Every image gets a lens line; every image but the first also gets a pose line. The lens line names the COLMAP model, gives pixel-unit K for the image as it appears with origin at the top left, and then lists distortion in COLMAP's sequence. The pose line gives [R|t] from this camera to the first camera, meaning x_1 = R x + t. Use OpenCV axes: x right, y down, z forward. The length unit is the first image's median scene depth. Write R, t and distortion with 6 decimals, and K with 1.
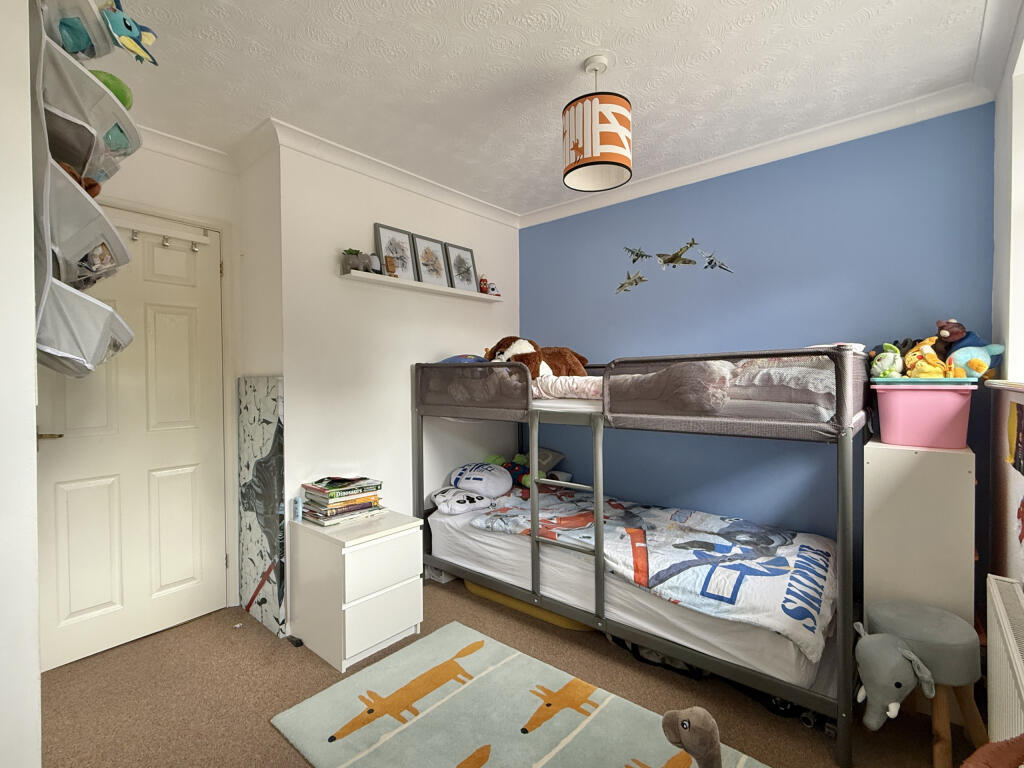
lens RADIAL K [[479.5, 0, 512.0], [0, 479.5, 384.0], [0, 0, 1]] dist [-0.002674, 0.000060]
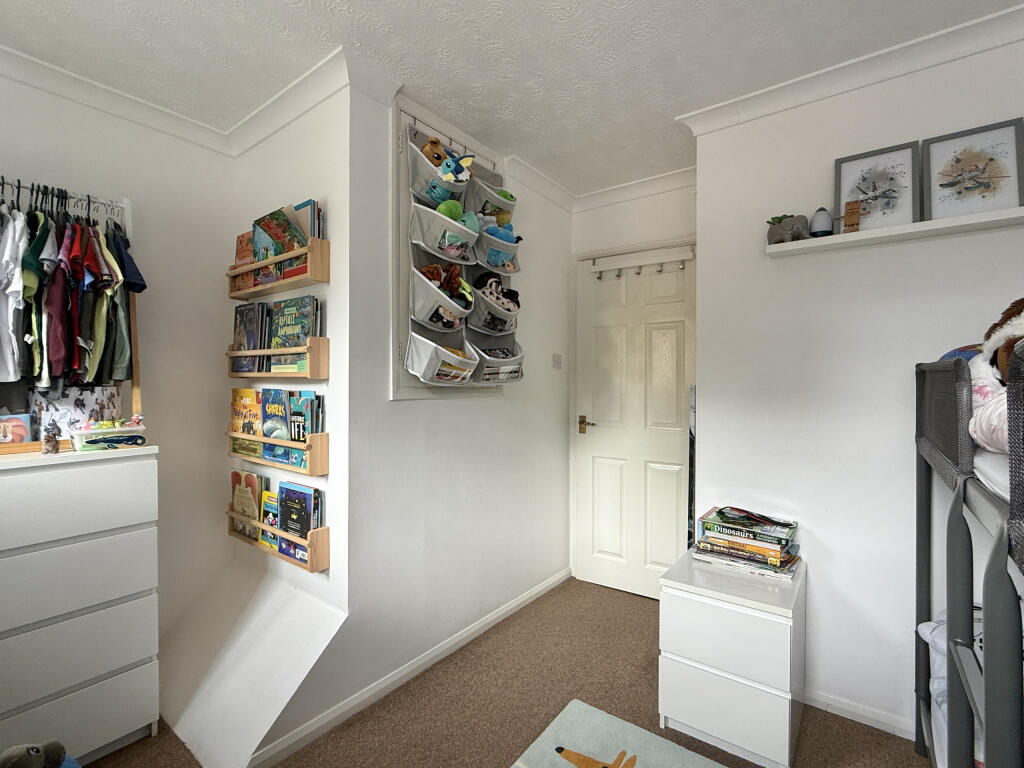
lens RADIAL K [[479.5, 0, 512.0], [0, 479.5, 384.0], [0, 0, 1]] dist [-0.002674, 0.000060]
pose [[0.060611, 0.010490, -0.998106, 0.408819], [-0.016650, 0.999816, 0.009497, -0.018945], [0.998023, 0.016043, 0.060775, 0.558525]]
